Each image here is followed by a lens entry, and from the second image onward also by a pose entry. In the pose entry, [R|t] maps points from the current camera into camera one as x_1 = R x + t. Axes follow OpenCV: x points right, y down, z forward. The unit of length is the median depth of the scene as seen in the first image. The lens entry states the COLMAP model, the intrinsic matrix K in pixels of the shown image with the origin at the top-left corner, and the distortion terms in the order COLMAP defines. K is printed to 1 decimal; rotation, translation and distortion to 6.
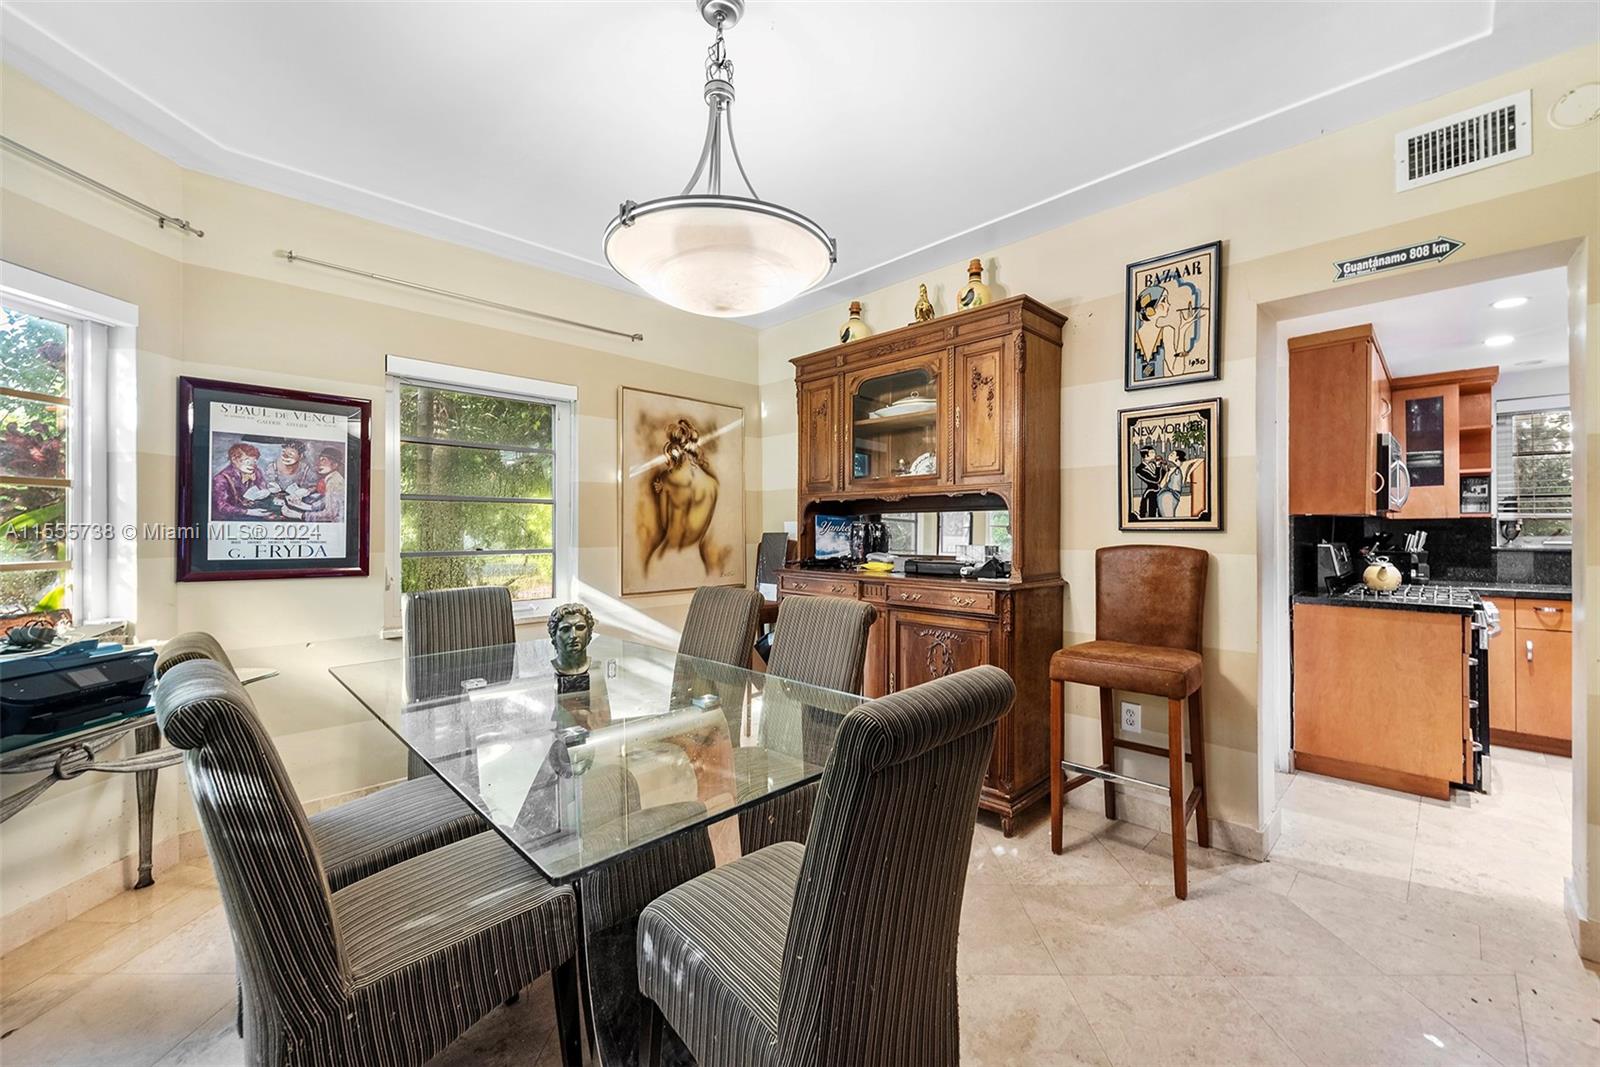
lens RADIAL K [[634.7, 0, 815.9], [0, 634.7, 528.1], [0, 0, 1]] dist [0.010747, -0.001534]
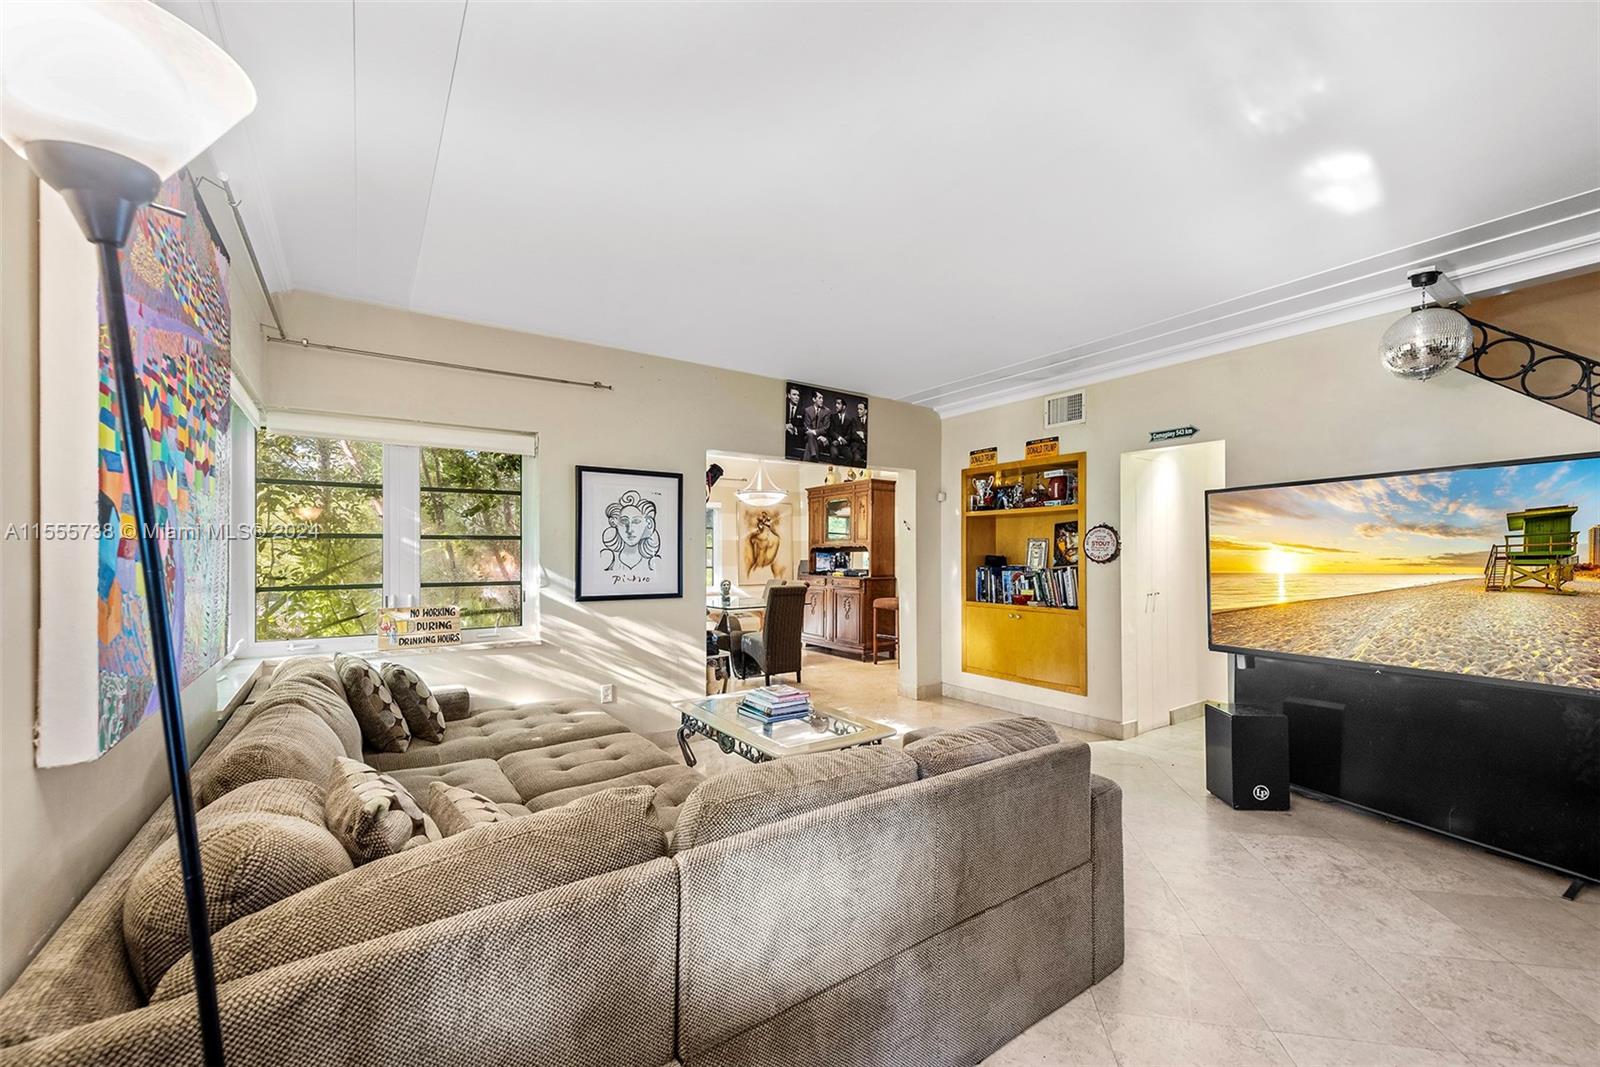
lens RADIAL K [[634.7, 0, 821.7], [0, 634.7, 556.0], [0, 0, 1]] dist [0.010747, -0.001534]
pose [[0.985296, -0.001385, -0.170852, 0.520351], [0.002128, 0.999989, 0.004164, -0.021695], [0.170844, -0.004466, 0.985288, -1.649925]]
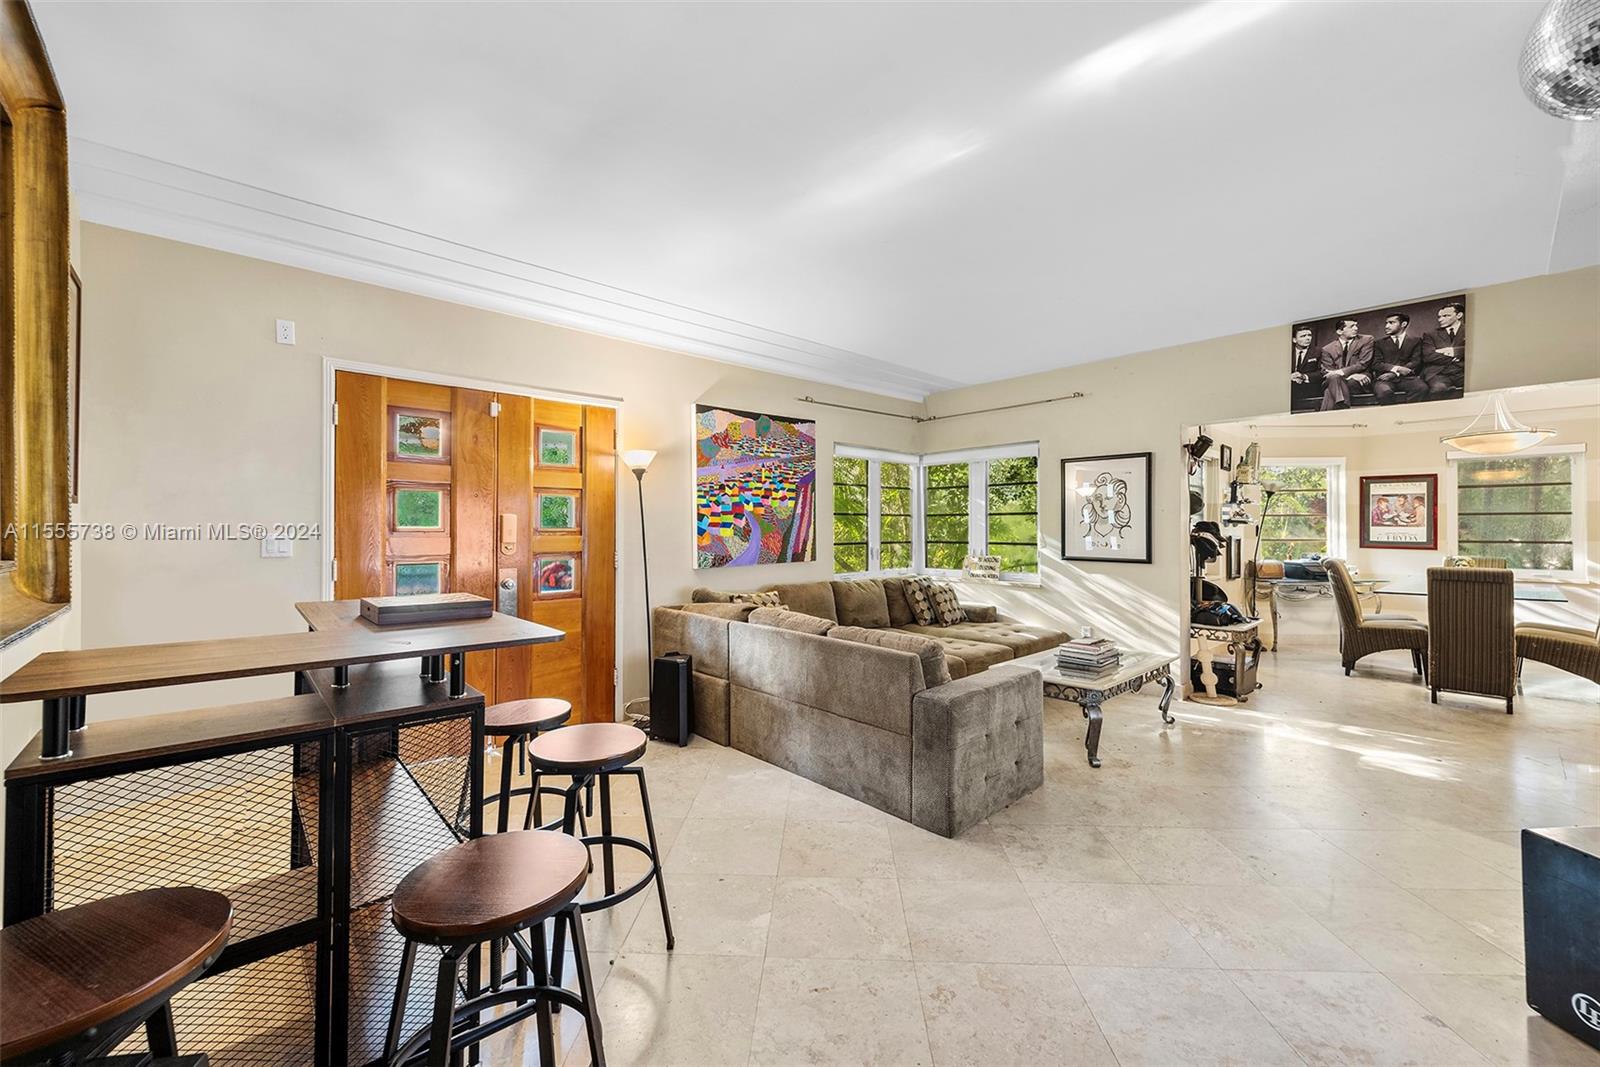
lens RADIAL K [[634.7, 0, 797.3], [0, 634.7, 522.5], [0, 0, 1]] dist [0.010747, -0.001534]
pose [[-0.046147, -0.003894, -0.998927, 1.582134], [0.004178, 0.999983, -0.004092, -0.022588], [0.998926, -0.004362, -0.046130, -1.108545]]
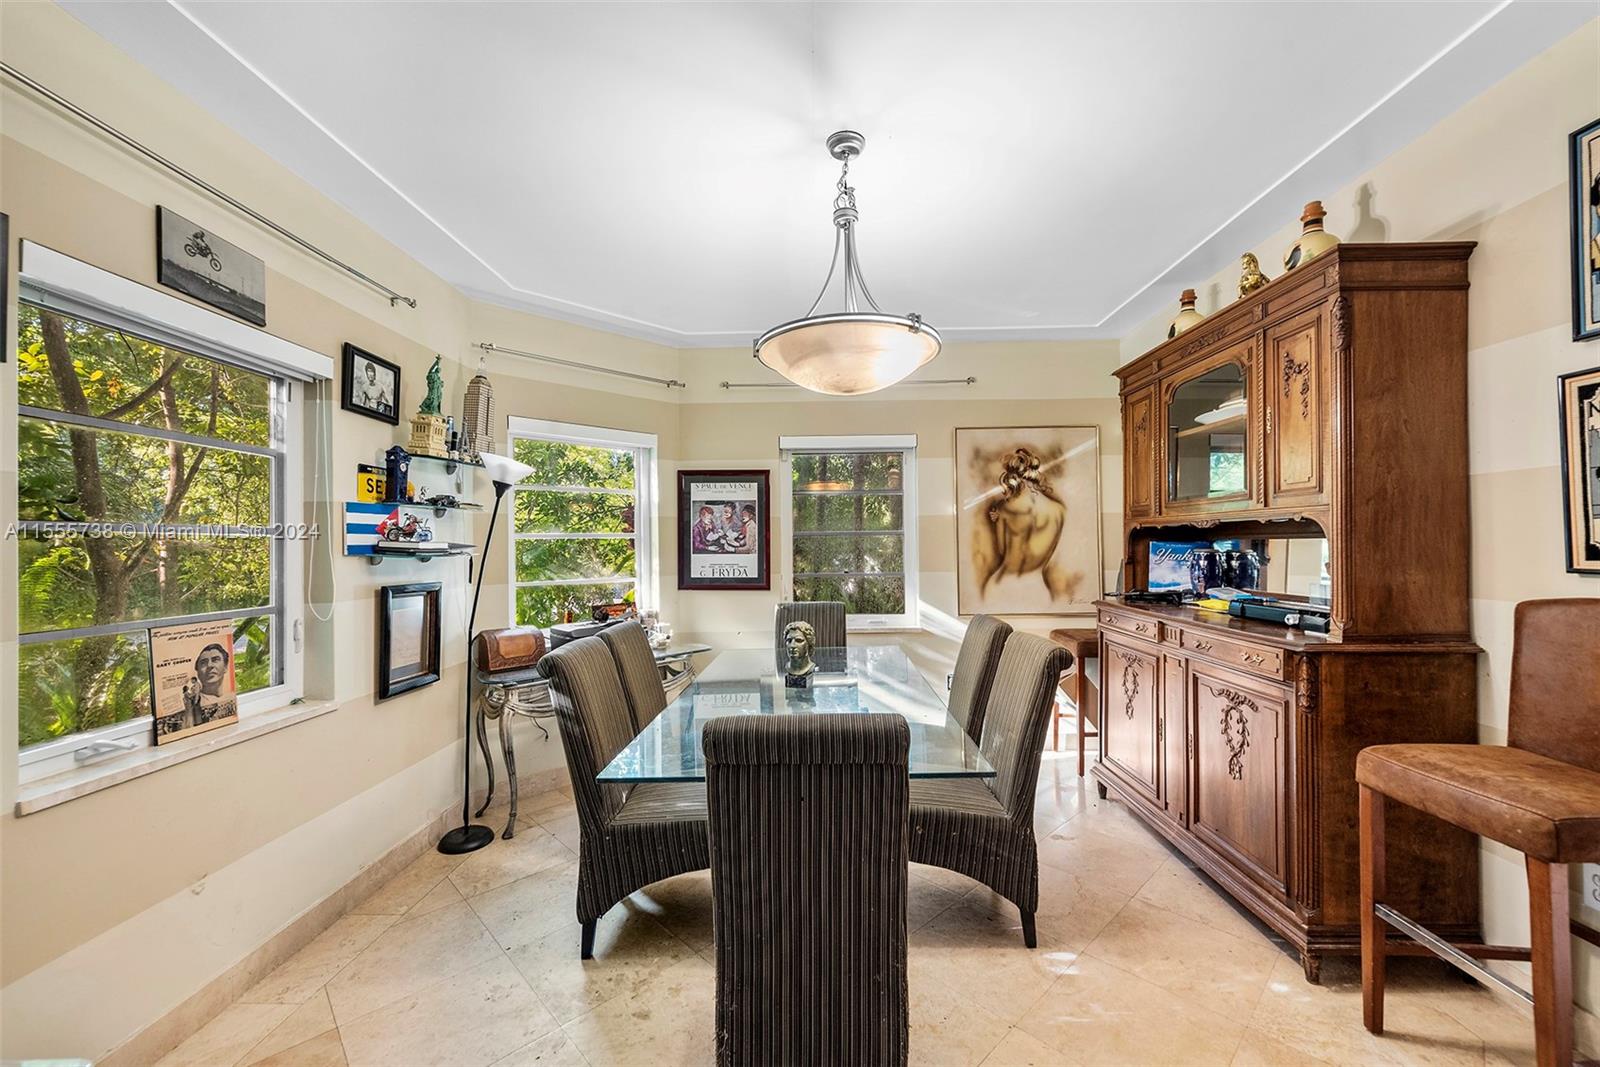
lens RADIAL K [[634.7, 0, 809.1], [0, 634.7, 539.3], [0, 0, 1]] dist [0.010747, -0.001534]
pose [[0.696720, -0.012132, -0.717241, 0.369477], [0.012613, 0.999910, -0.004662, -0.030992], [0.717232, -0.005798, 0.696810, 0.051220]]
